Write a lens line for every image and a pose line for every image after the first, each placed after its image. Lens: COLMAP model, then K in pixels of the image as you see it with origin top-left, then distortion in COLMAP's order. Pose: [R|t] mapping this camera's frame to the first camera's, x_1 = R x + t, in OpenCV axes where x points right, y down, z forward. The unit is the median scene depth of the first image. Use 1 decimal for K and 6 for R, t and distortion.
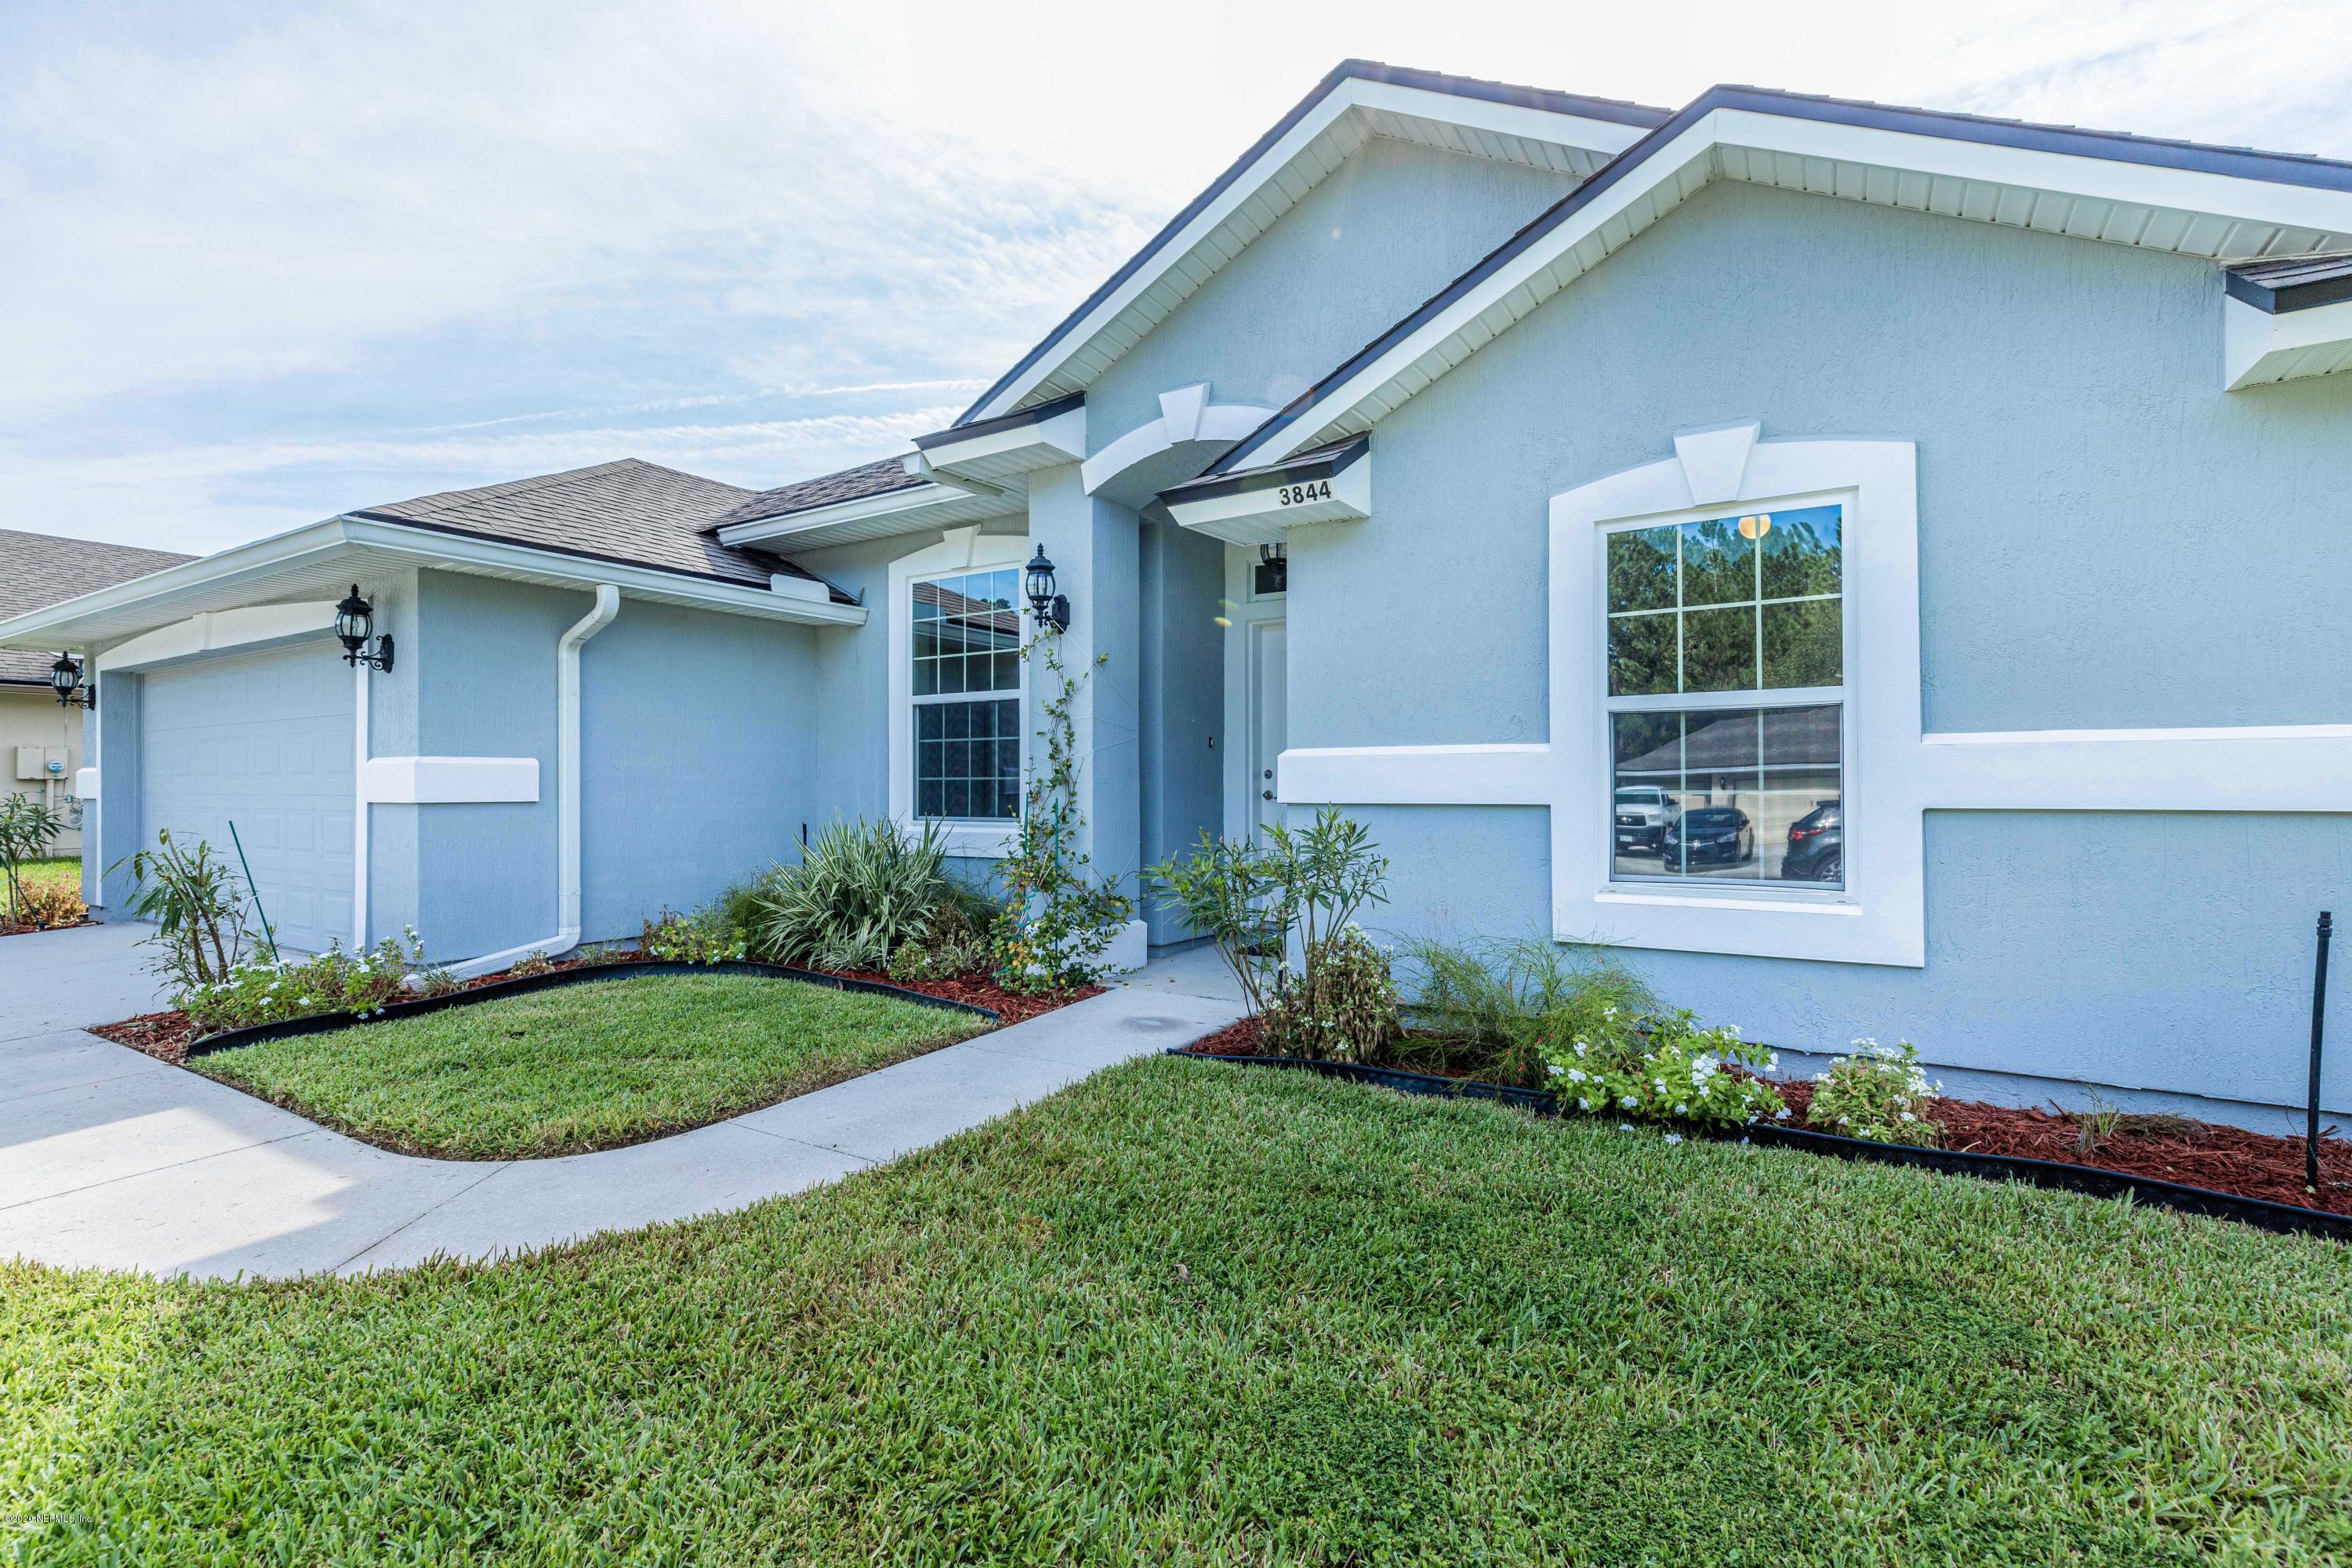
lens RADIAL K [[1055.0, 0, 1168.2], [0, 1055.0, 790.3], [0, 0, 1]] dist [0.002374, 0.000202]
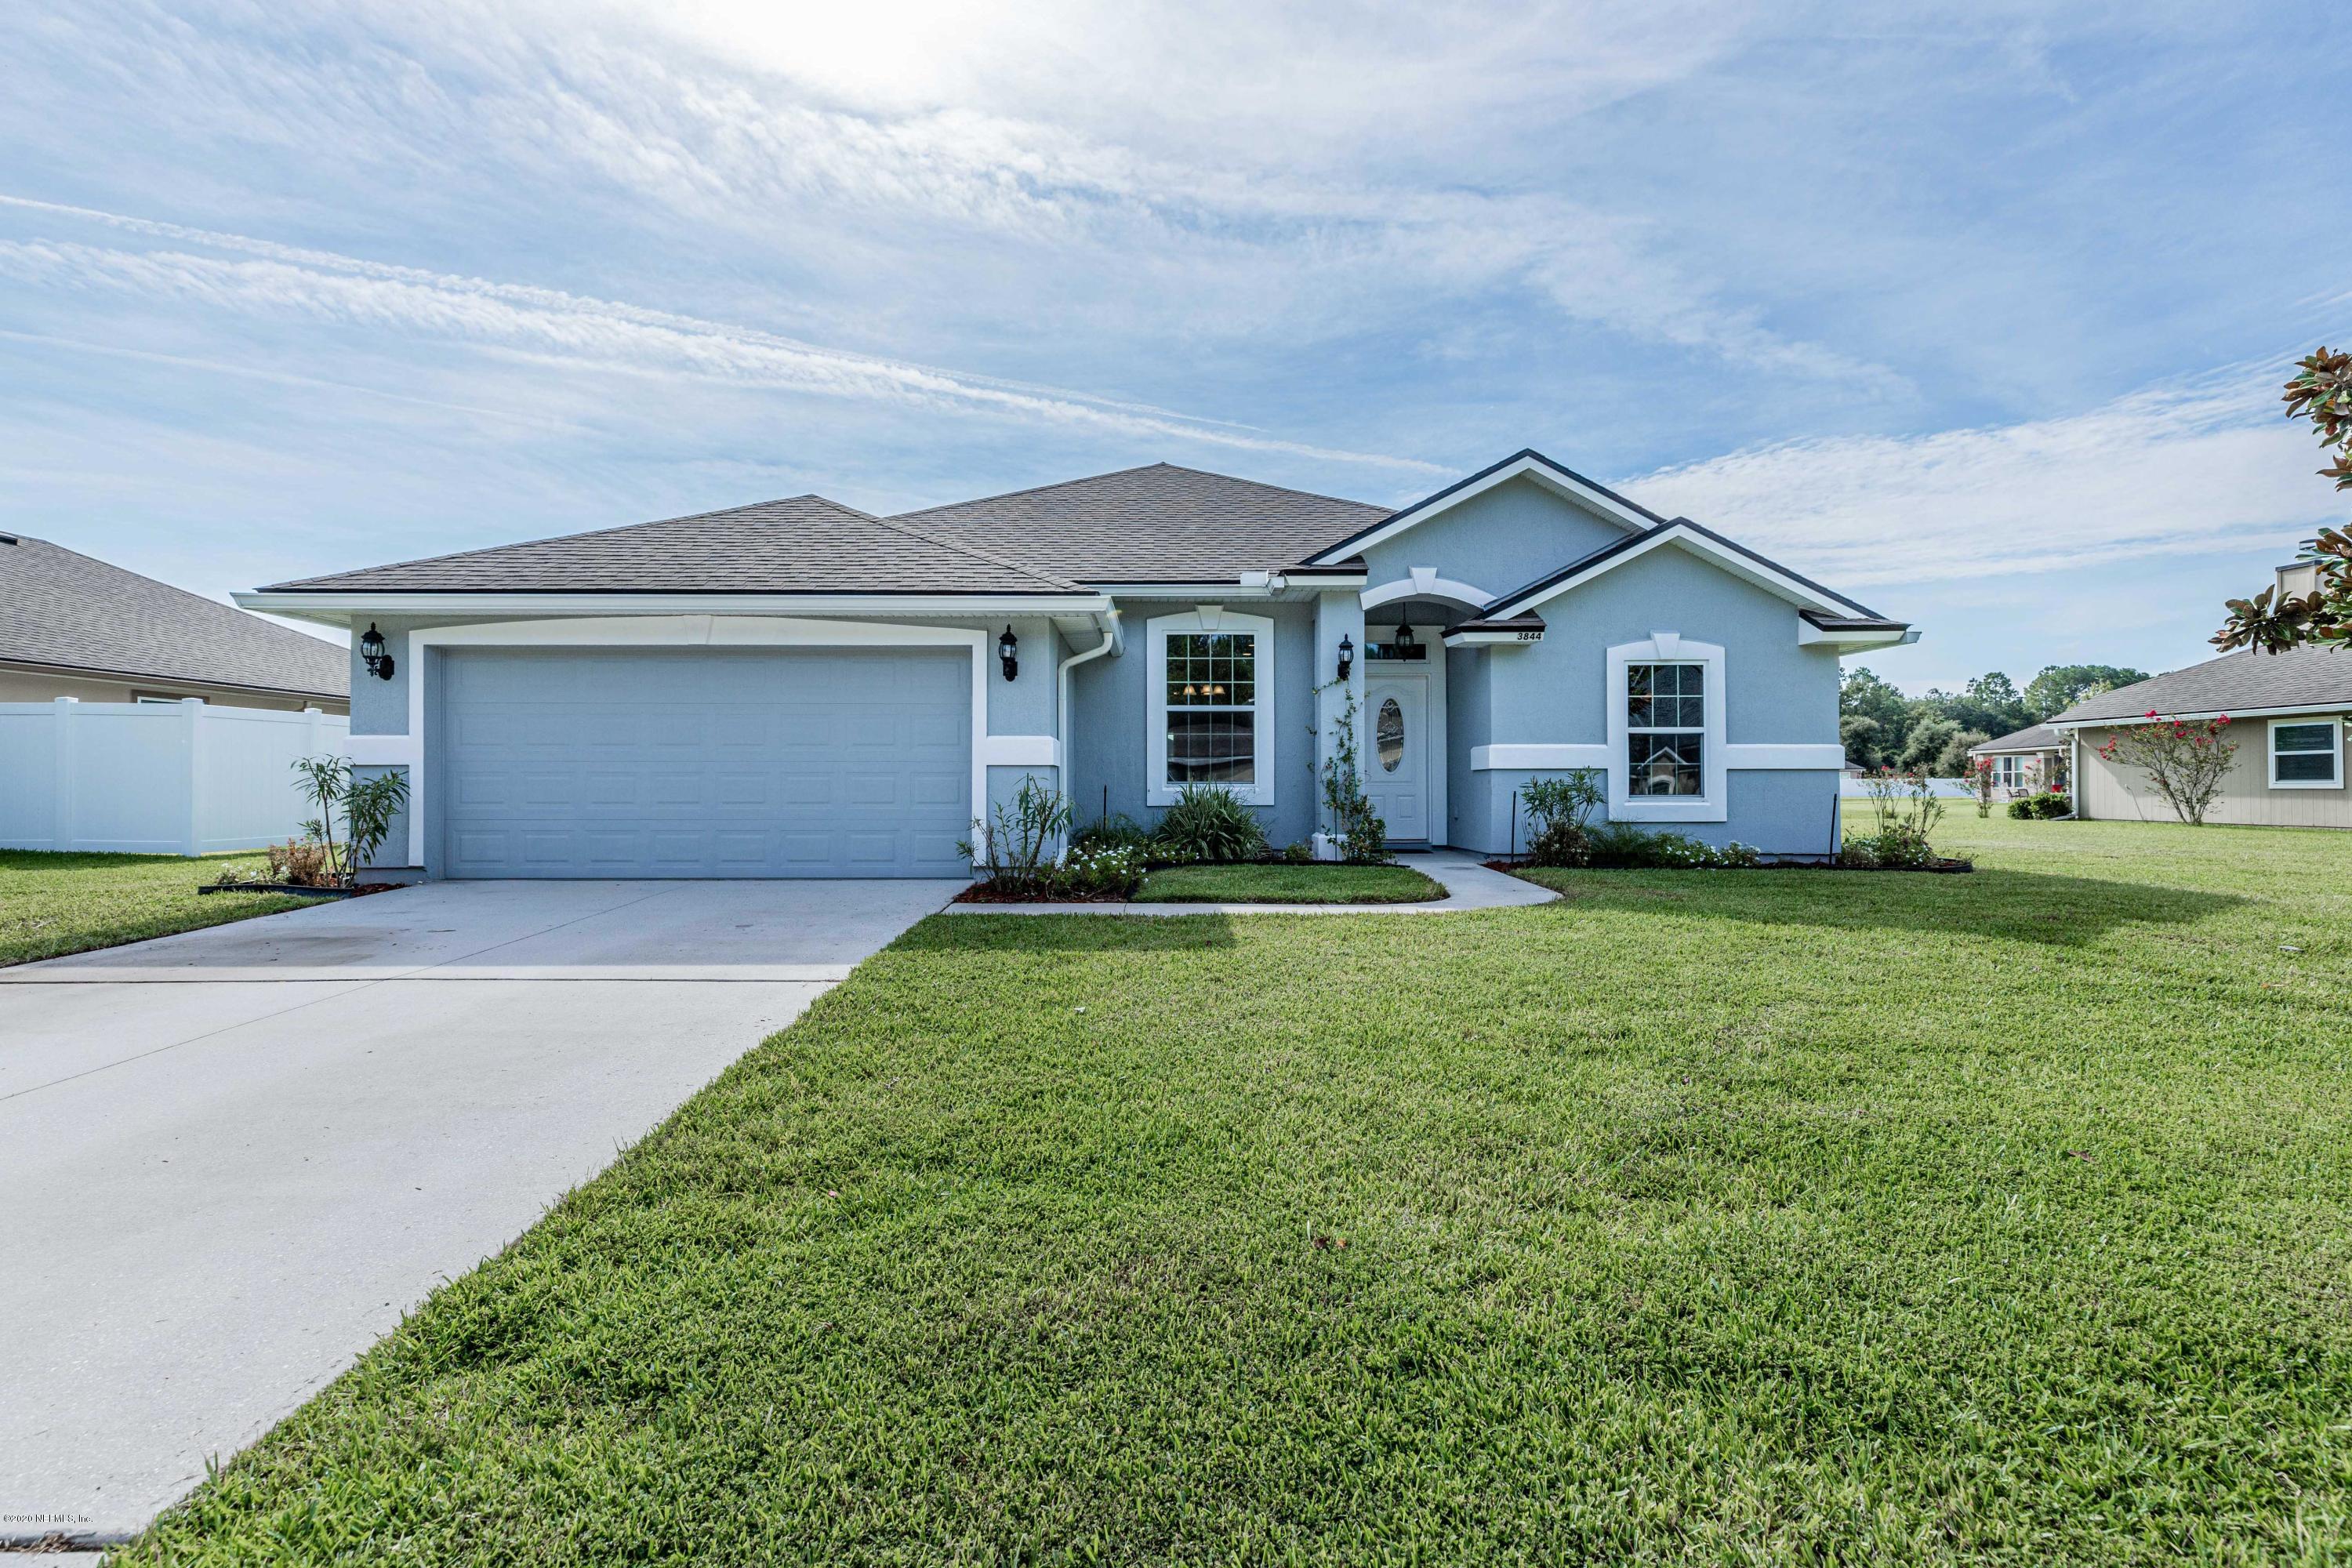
lens RADIAL K [[1055.0, 0, 1186.8], [0, 1055.0, 777.5], [0, 0, 1]] dist [0.002374, 0.000202]
pose [[0.843685, -0.002988, 0.536830, -1.900701], [0.002906, 0.999995, 0.000998, 0.030121], [-0.536830, 0.000718, 0.843690, -0.616303]]
